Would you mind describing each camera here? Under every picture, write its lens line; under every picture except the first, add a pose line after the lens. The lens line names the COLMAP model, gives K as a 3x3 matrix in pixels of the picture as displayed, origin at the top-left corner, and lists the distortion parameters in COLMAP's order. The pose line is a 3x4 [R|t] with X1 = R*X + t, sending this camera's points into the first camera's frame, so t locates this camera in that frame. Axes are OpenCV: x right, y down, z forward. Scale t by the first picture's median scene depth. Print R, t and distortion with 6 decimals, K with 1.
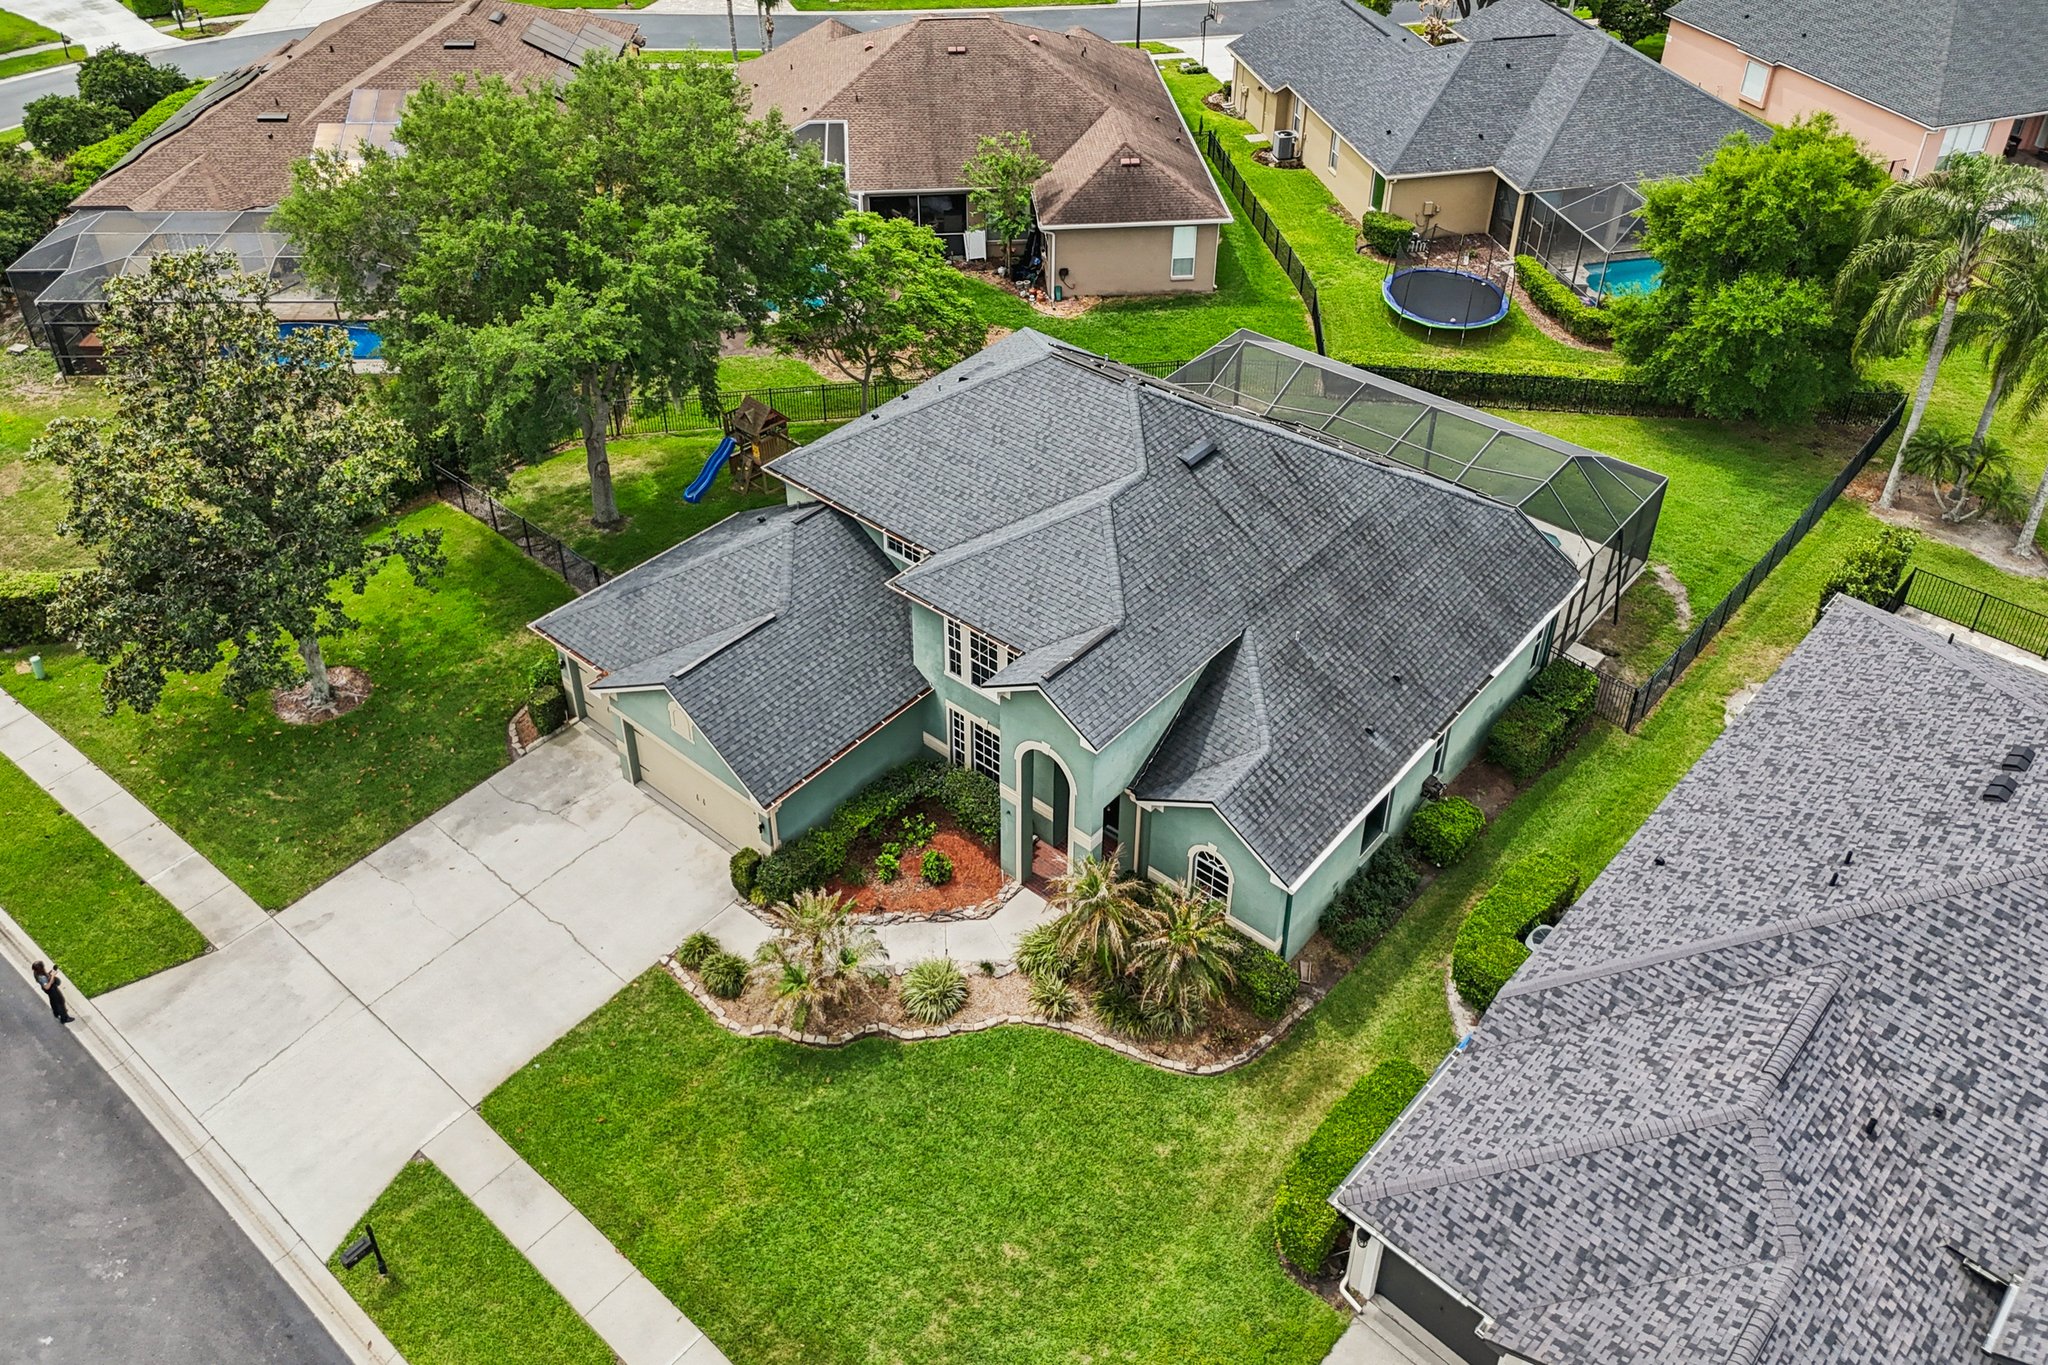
lens RADIAL K [[1544.9, 0, 1036.7], [0, 1544.9, 546.2], [0, 0, 1]] dist [0.085295, -0.086531]
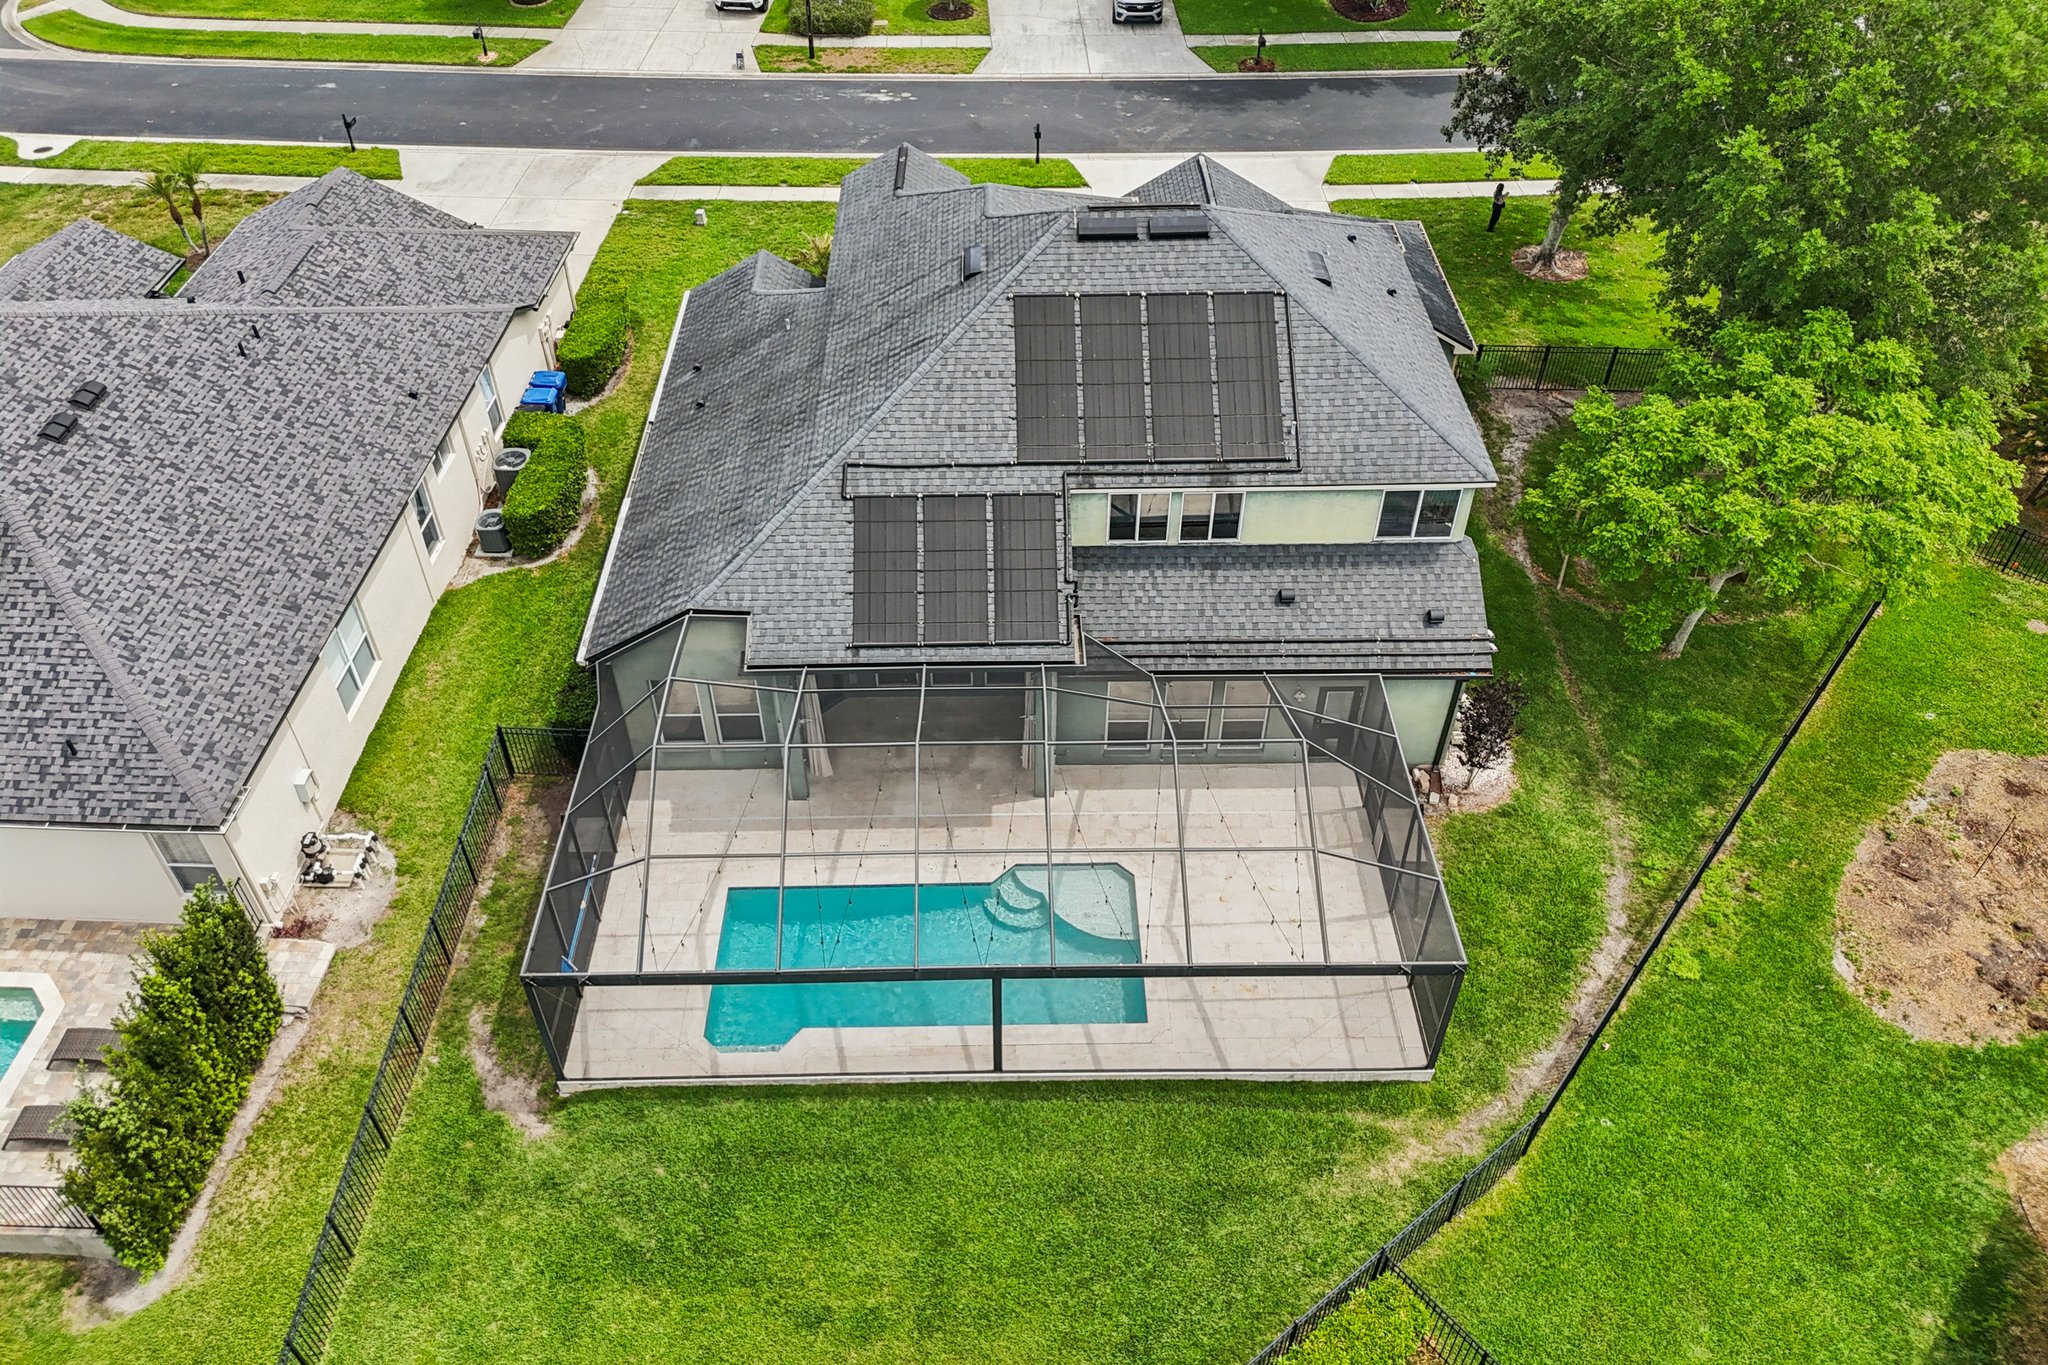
lens RADIAL K [[1544.9, 0, 1025.9], [0, 1544.9, 667.7], [0, 0, 1]] dist [0.085295, -0.086531]
pose [[-0.758107, 0.422692, -0.496593, 0.633136], [-0.383022, 0.327699, 0.863659, -0.773390], [0.527795, 0.844953, -0.086530, 1.345534]]
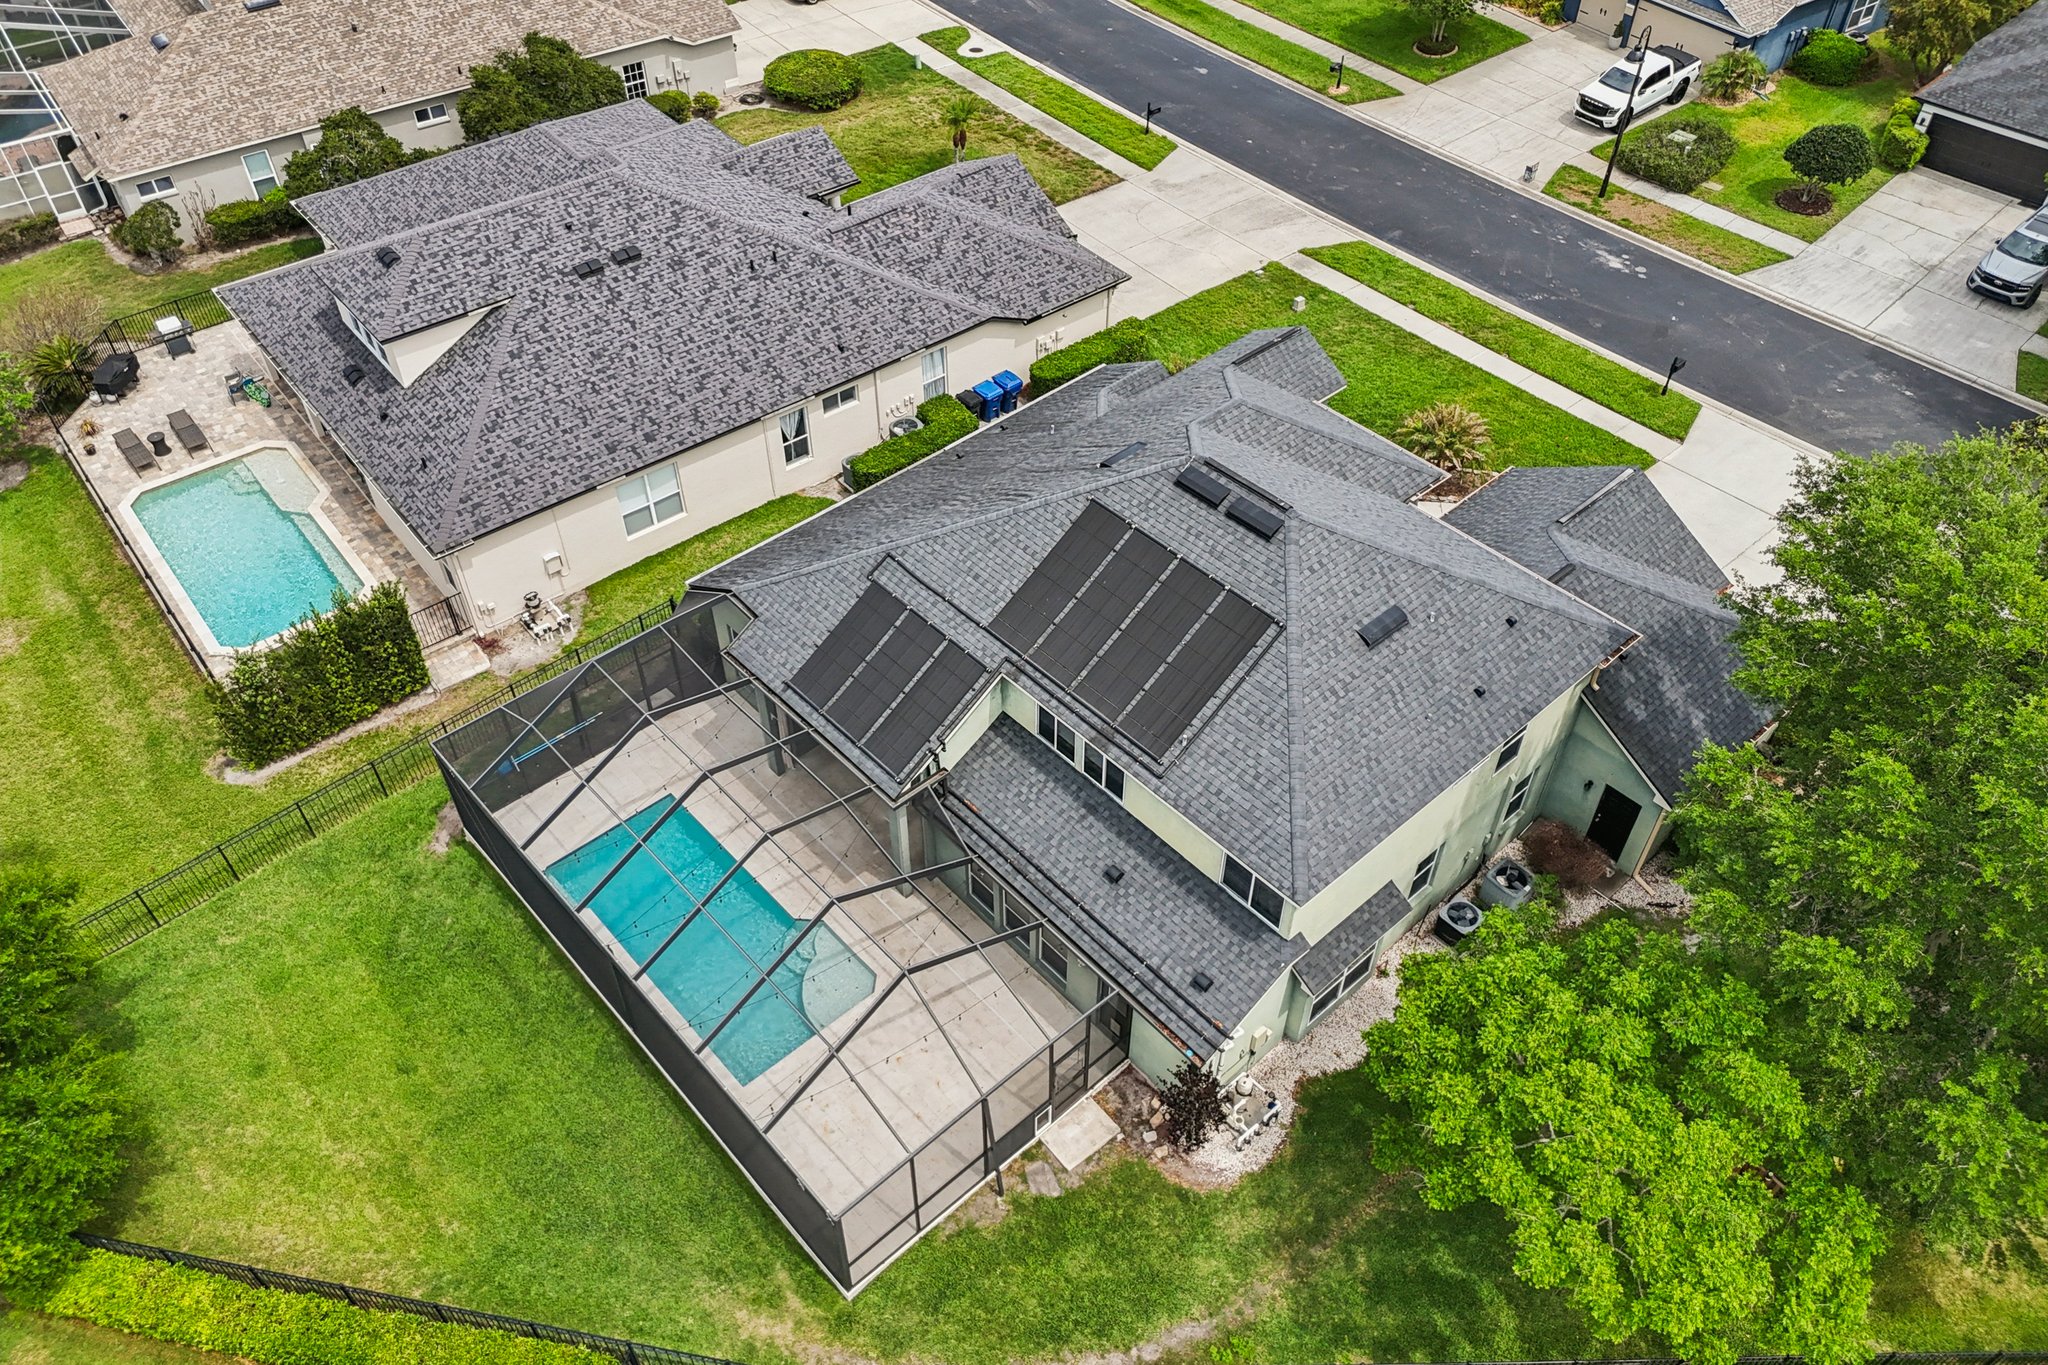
lens RADIAL K [[1544.9, 0, 1010.2], [0, 1544.9, 665.2], [0, 0, 1]] dist [0.085295, -0.086531]
pose [[-0.988604, -0.113771, 0.098578, 0.071316], [0.075865, 0.189071, 0.979028, -0.987833], [-0.130023, 0.975350, -0.178285, 1.362551]]
